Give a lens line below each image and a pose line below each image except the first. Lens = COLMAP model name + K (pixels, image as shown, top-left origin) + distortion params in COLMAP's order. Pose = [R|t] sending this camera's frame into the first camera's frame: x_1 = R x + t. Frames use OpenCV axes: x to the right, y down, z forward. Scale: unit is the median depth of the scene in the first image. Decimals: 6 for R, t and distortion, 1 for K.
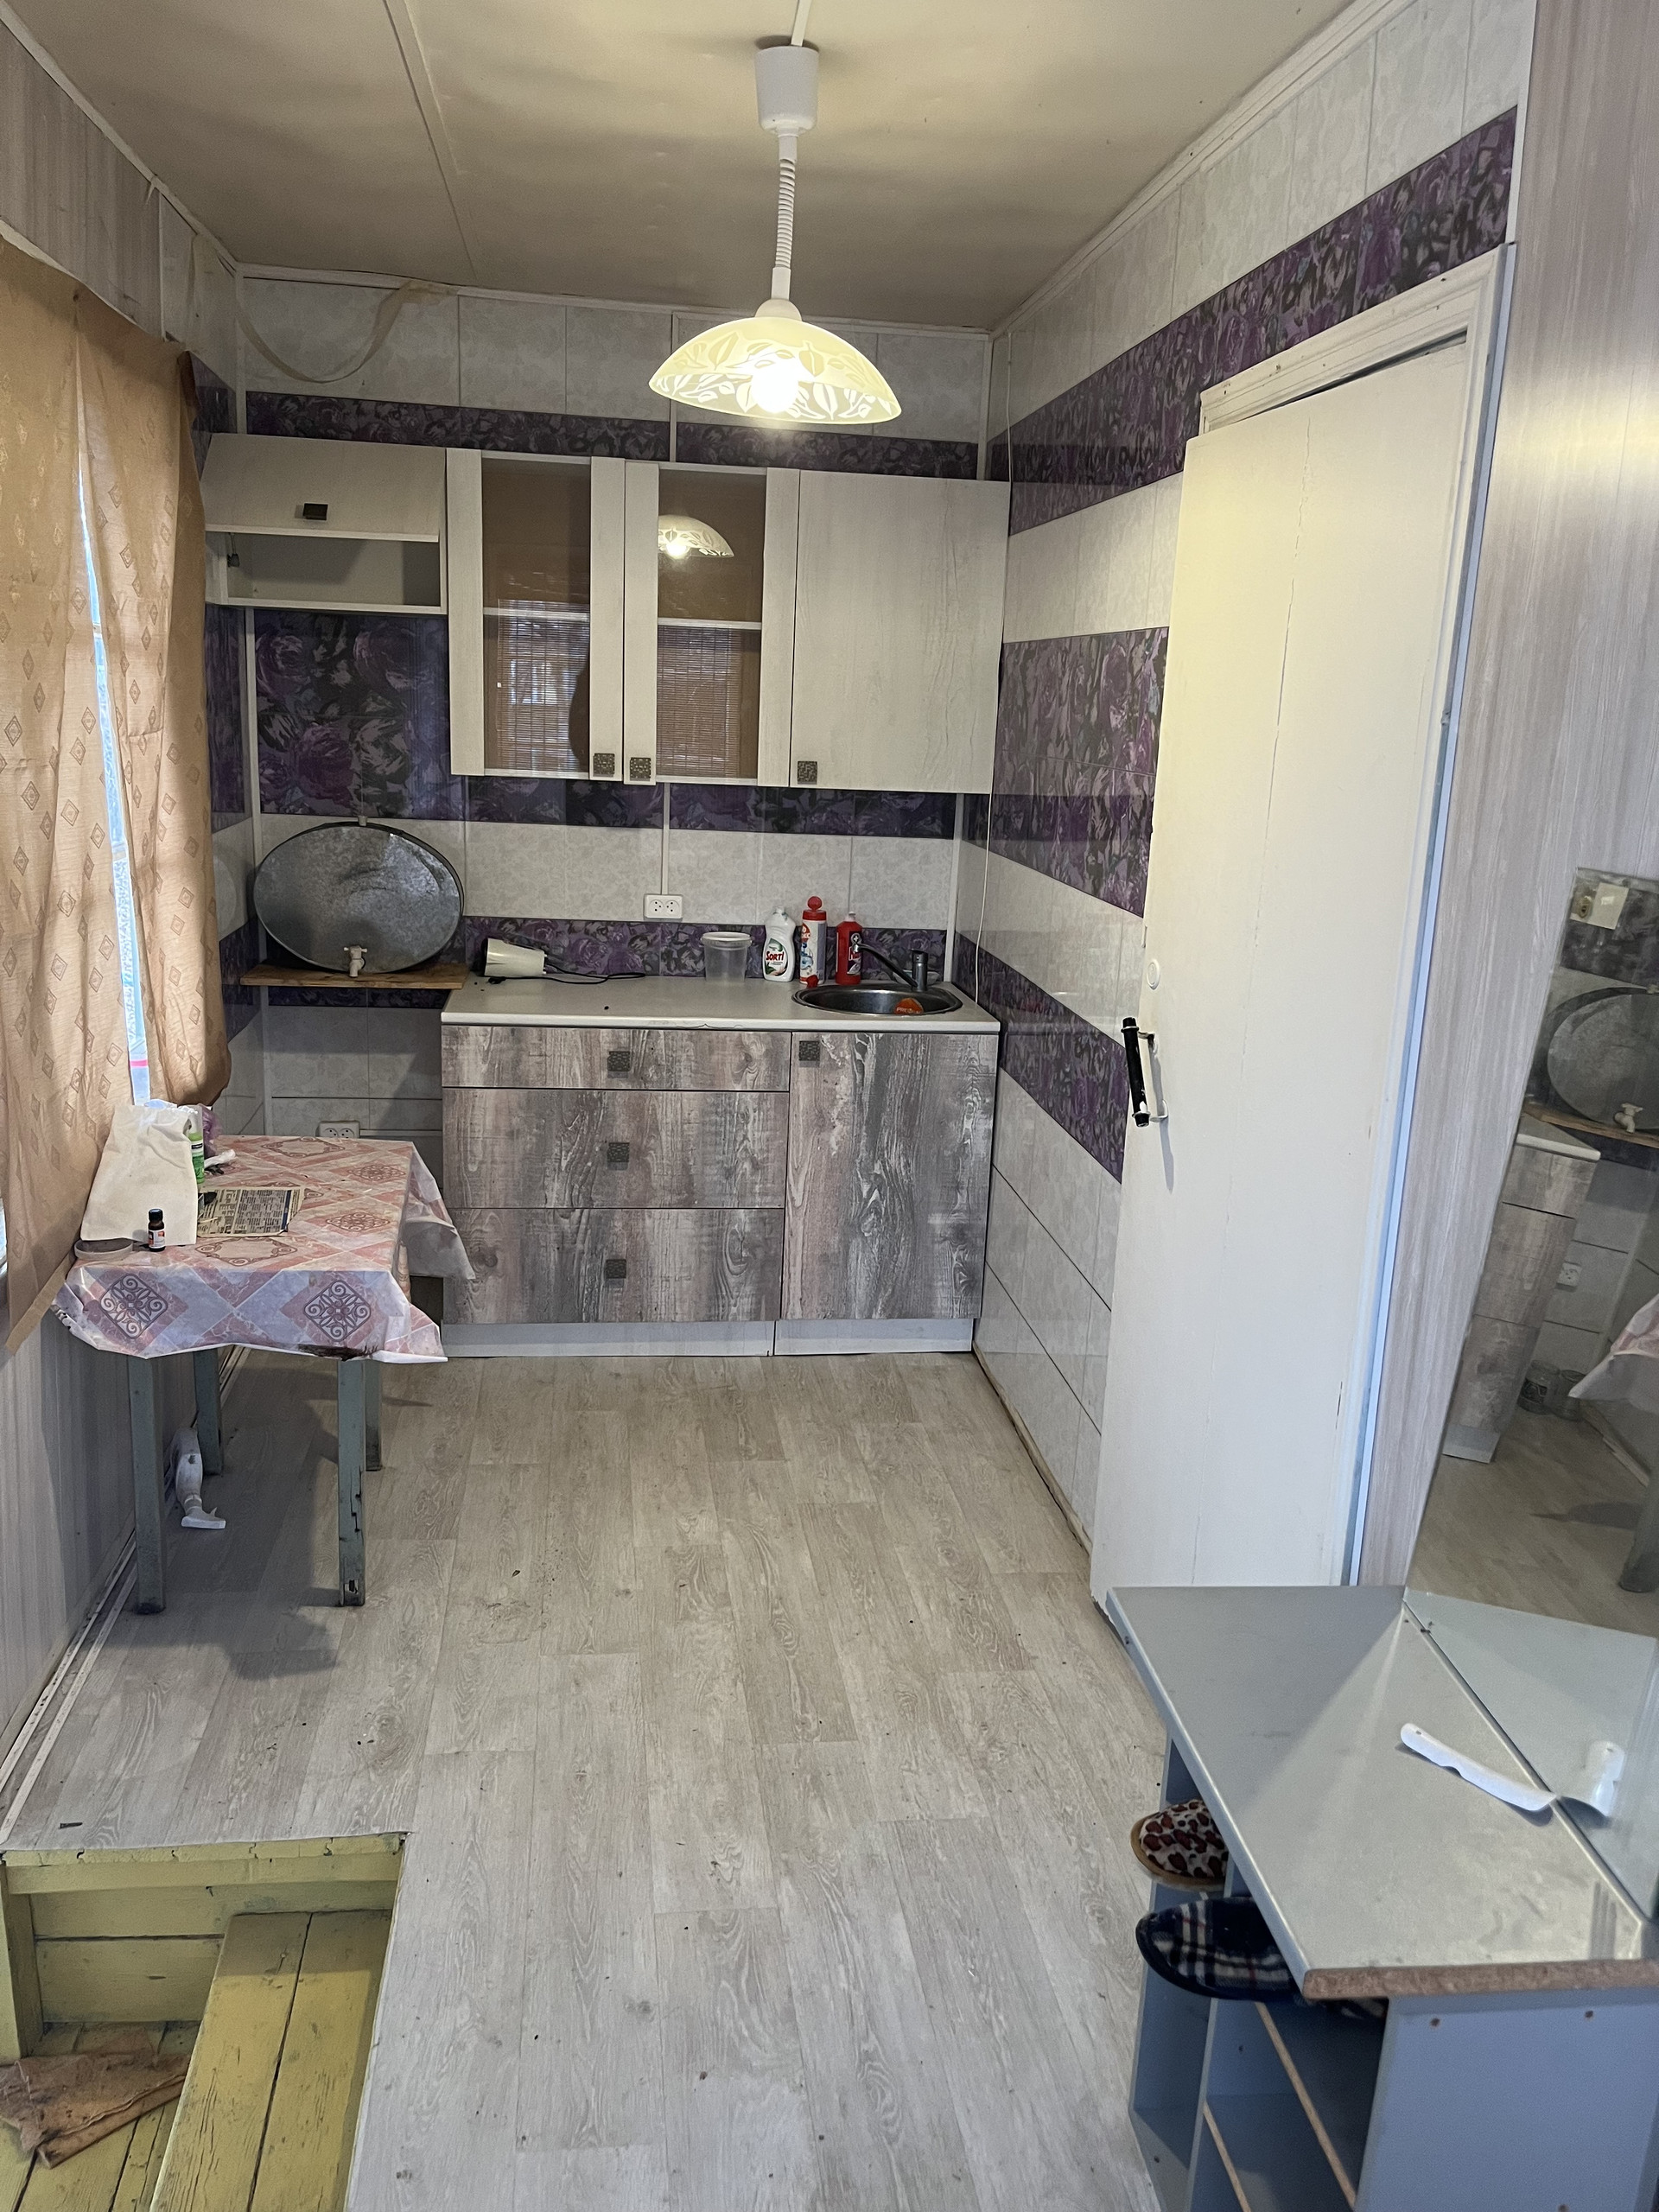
lens RADIAL K [[1668.7, 0, 824.8], [0, 1668.7, 1106.0], [0, 0, 1]] dist [0.063216, -0.084202]
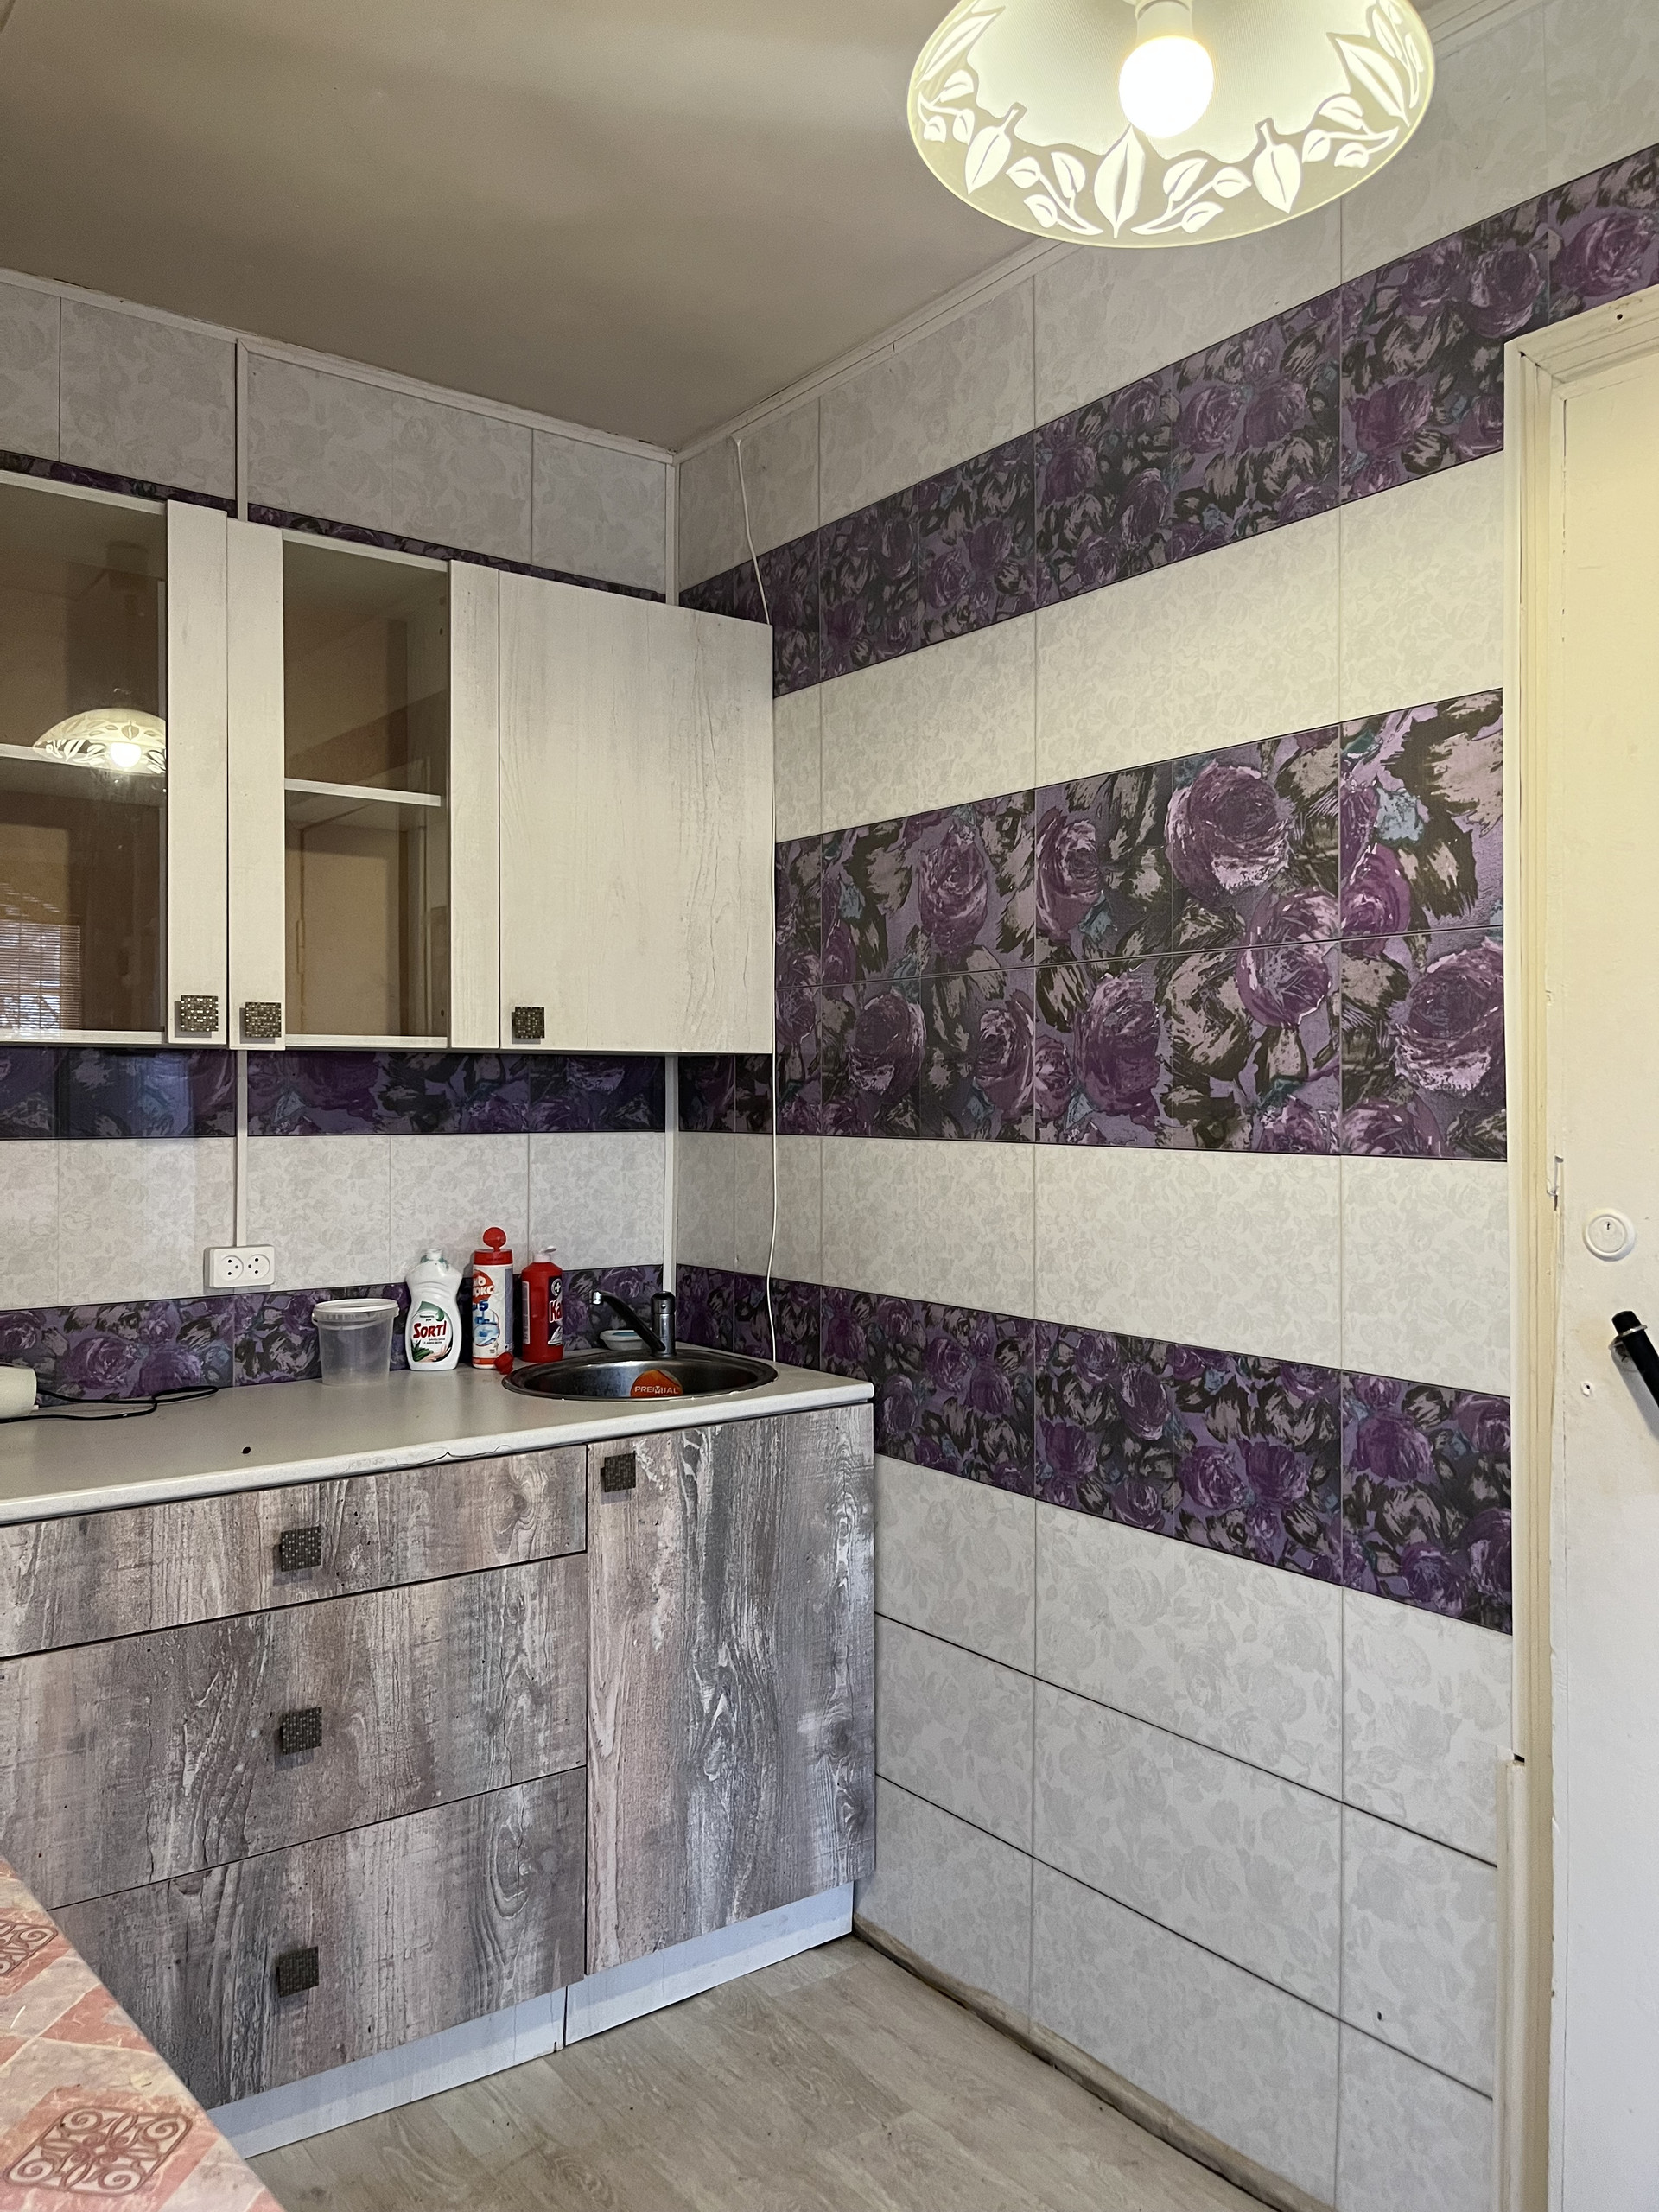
lens RADIAL K [[1668.7, 0, 826.7], [0, 1668.7, 1088.5], [0, 0, 1]] dist [0.063216, -0.084202]
pose [[0.873029, -0.040201, 0.486009, -0.220049], [0.150661, 0.970078, -0.190395, -0.039847], [-0.463812, 0.239443, 0.852963, 0.420203]]
